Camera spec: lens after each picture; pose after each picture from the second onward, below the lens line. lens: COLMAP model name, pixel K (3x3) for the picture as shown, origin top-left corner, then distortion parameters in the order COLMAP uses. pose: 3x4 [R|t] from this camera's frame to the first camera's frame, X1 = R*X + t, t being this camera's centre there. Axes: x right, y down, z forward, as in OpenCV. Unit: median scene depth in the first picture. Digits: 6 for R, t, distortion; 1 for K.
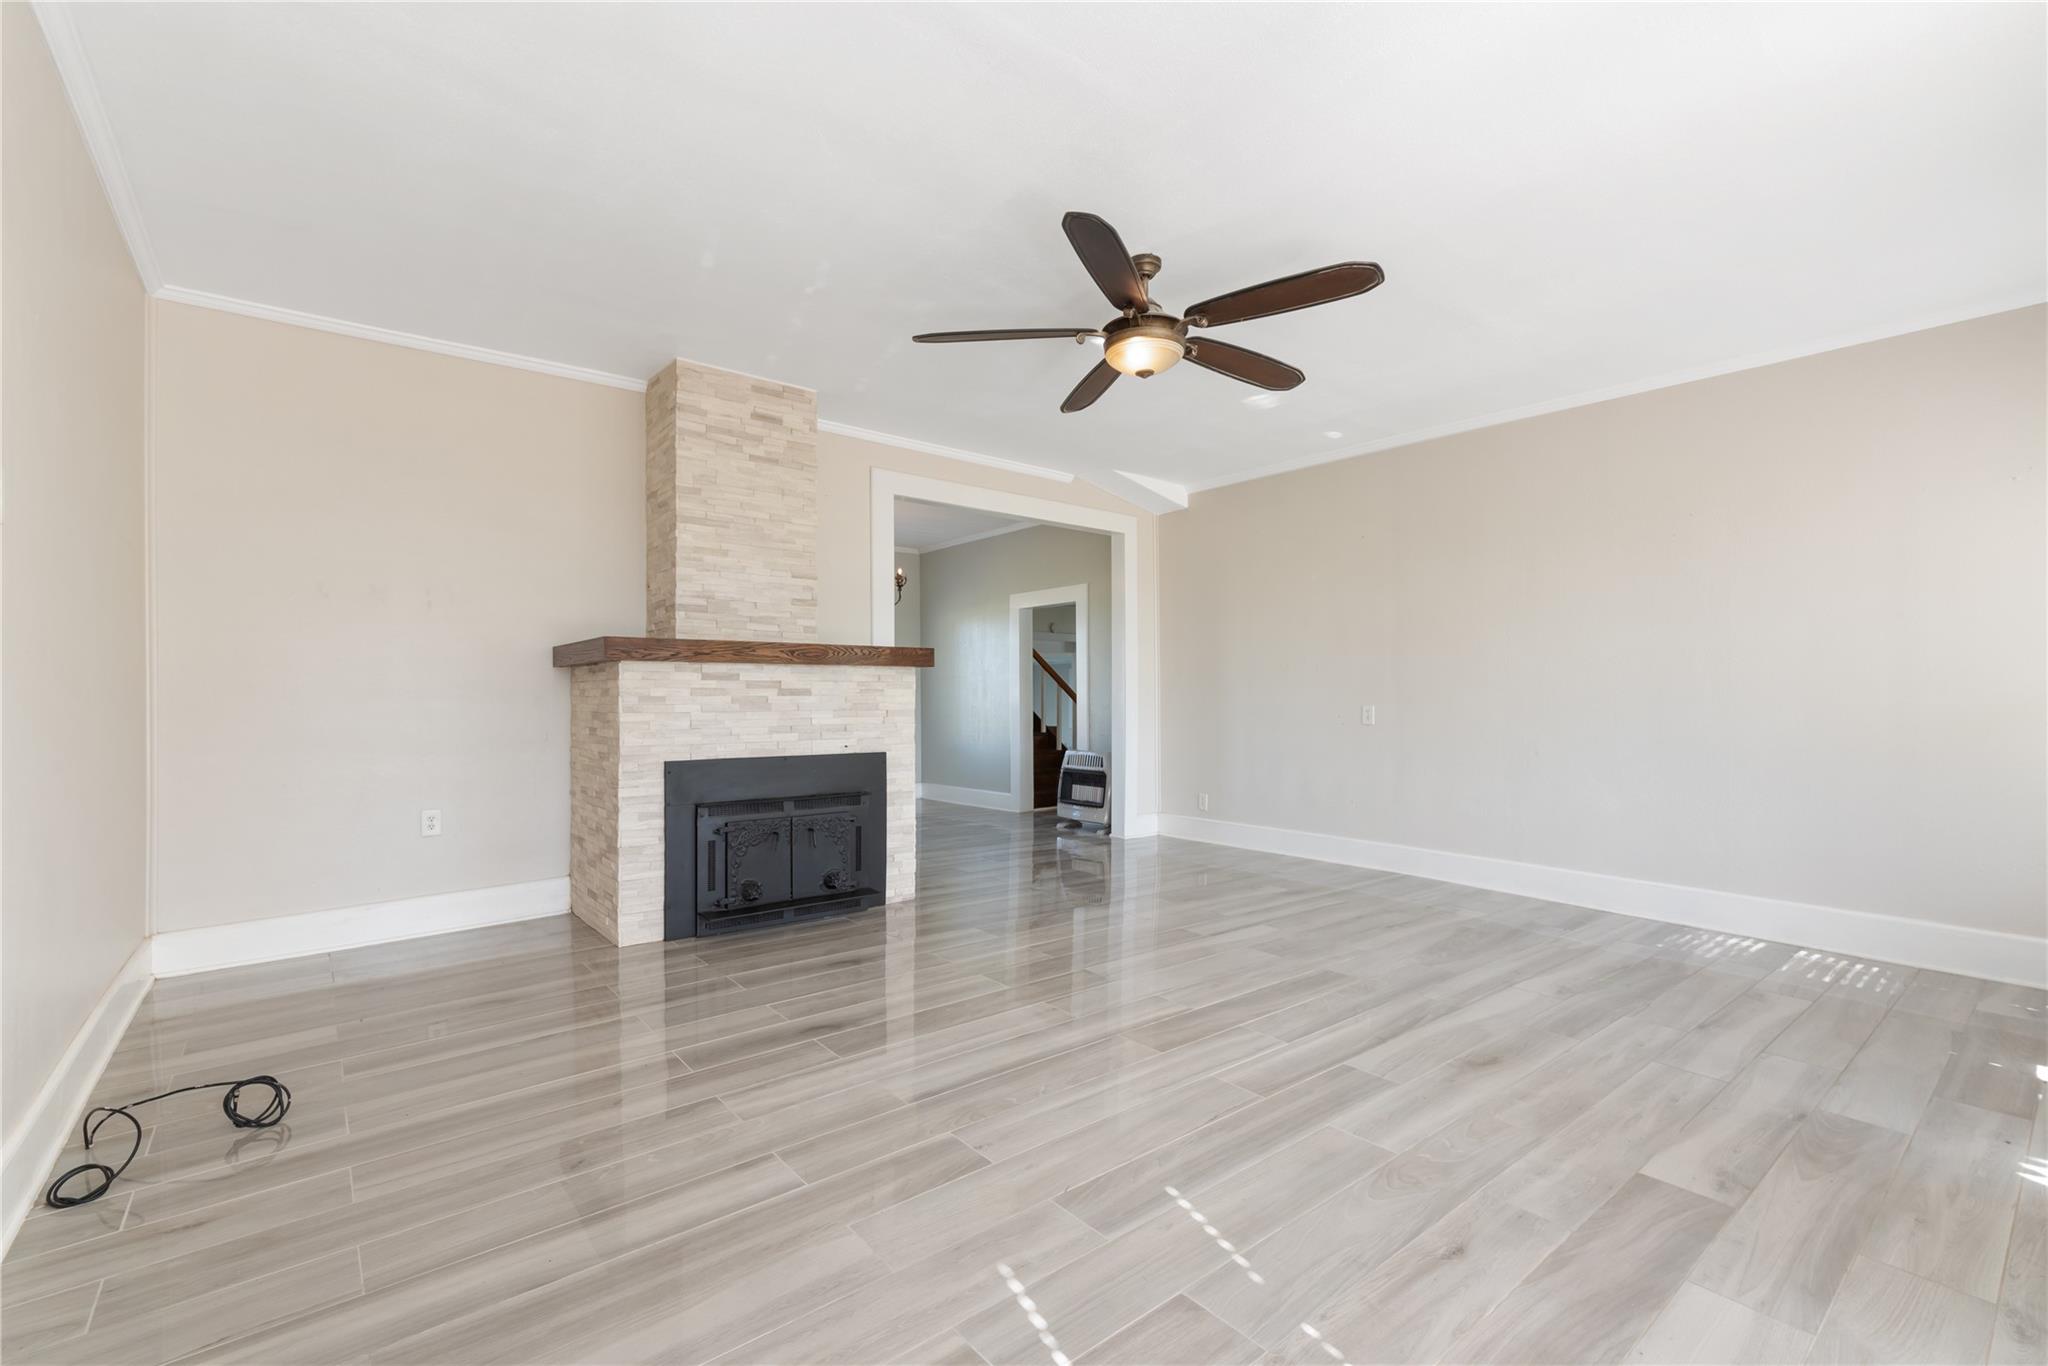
lens RADIAL K [[897.7, 0, 1037.1], [0, 897.7, 702.8], [0, 0, 1]] dist [0.001639, 0.000180]
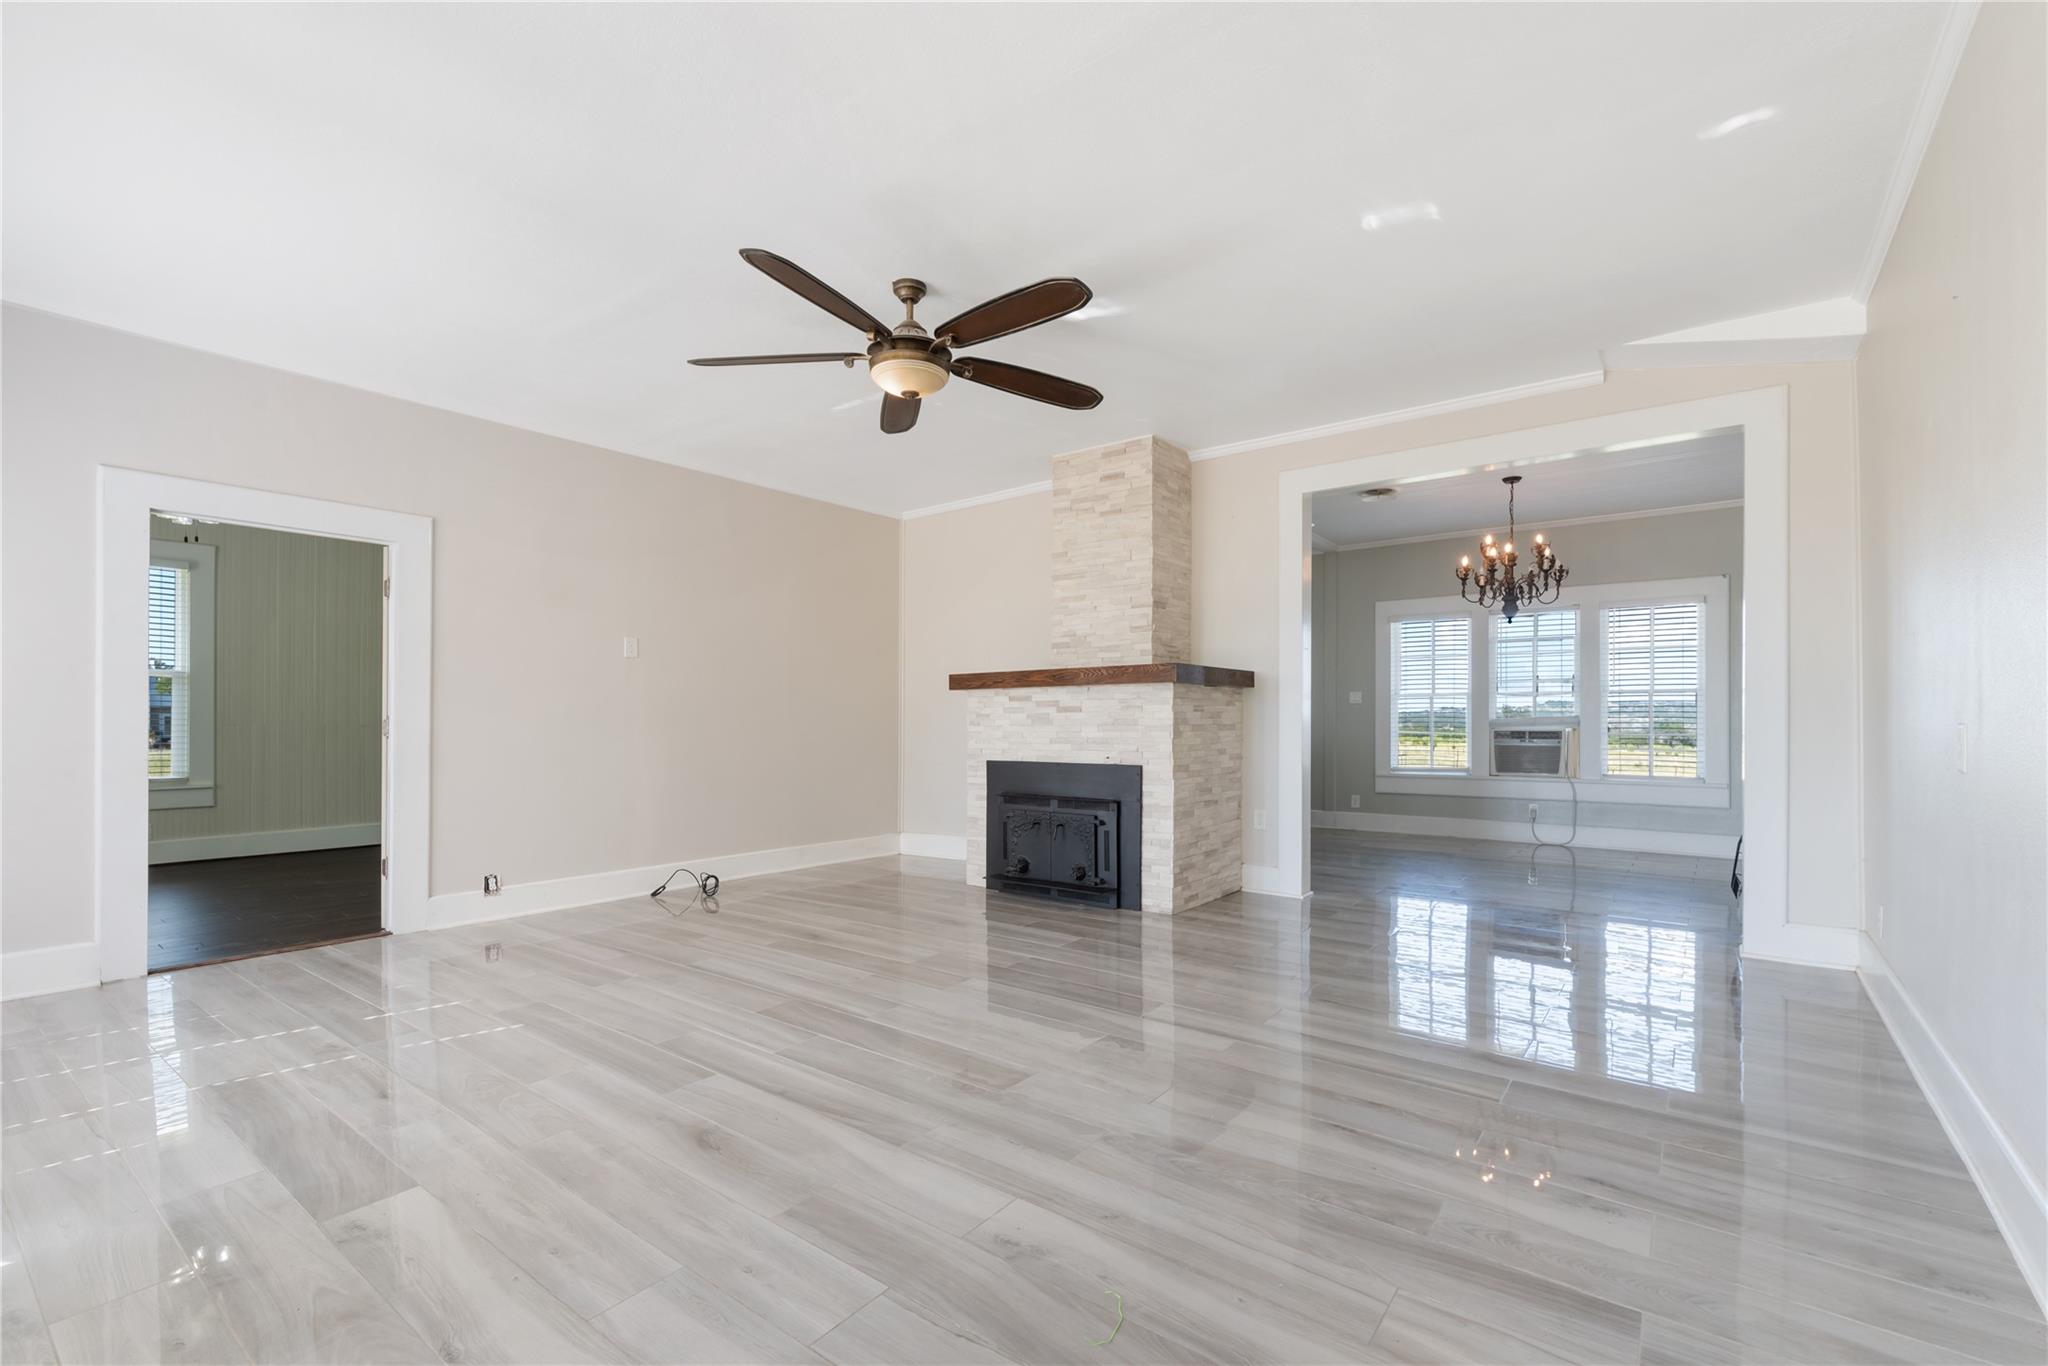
lens RADIAL K [[877.7, 0, 1049.0], [0, 877.7, 719.1], [0, 0, 1]] dist [0.000911, -0.000103]
pose [[0.244252, -0.000906, -0.969711, 0.867571], [-0.001273, 0.999998, -0.001255, 0.002459], [0.969711, 0.001541, 0.244250, 0.699289]]
